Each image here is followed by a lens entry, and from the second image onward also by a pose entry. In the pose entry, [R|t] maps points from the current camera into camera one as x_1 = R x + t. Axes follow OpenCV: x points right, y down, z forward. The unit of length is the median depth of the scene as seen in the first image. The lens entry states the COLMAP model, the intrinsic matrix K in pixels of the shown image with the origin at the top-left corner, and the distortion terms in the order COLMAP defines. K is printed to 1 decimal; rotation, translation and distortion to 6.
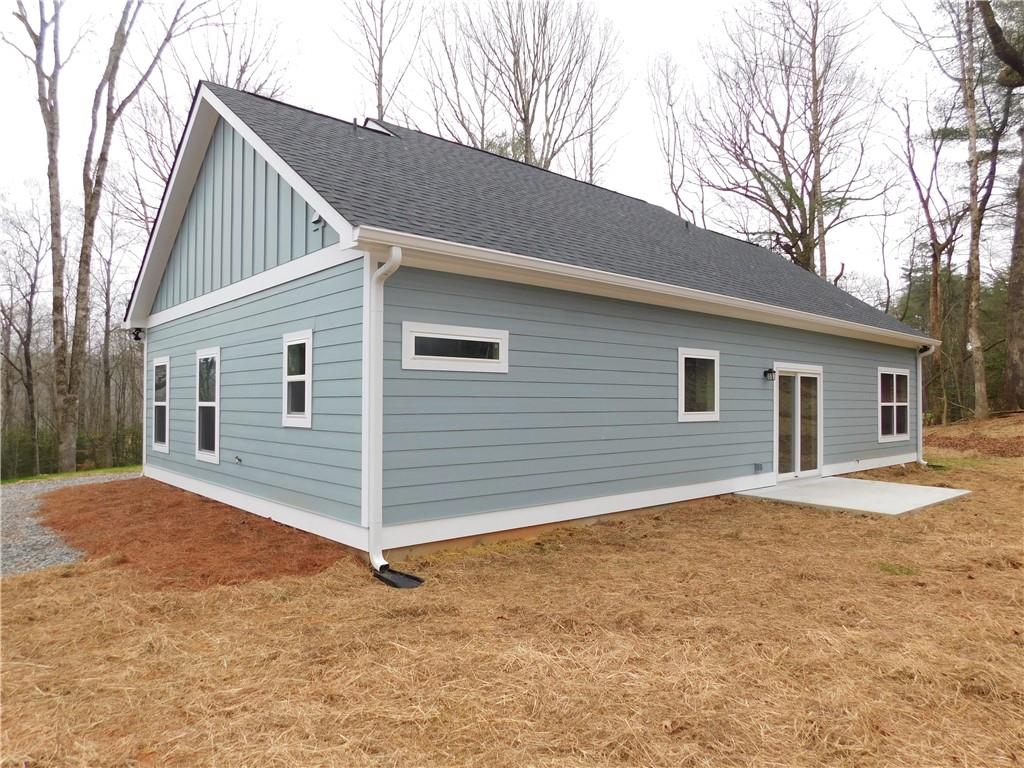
lens RADIAL K [[680.3, 0, 512.0], [0, 680.3, 384.0], [0, 0, 1]] dist [-0.052621, 0.038863]
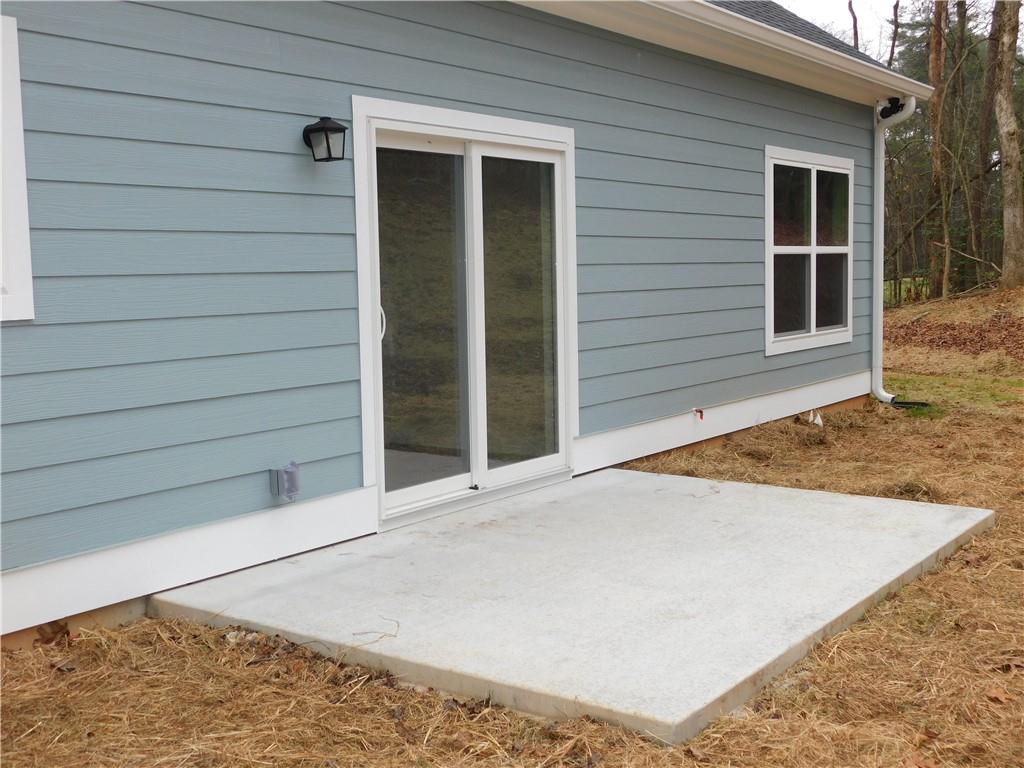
lens RADIAL K [[1206.1, 0, 512.0], [0, 1206.1, 384.0], [0, 0, 1]] dist [0.009536, -0.008946]
pose [[0.974918, -0.046671, 0.217615, 0.255480], [0.020787, 0.992586, 0.119750, 0.020185], [-0.221591, -0.112223, 0.968661, 0.374143]]
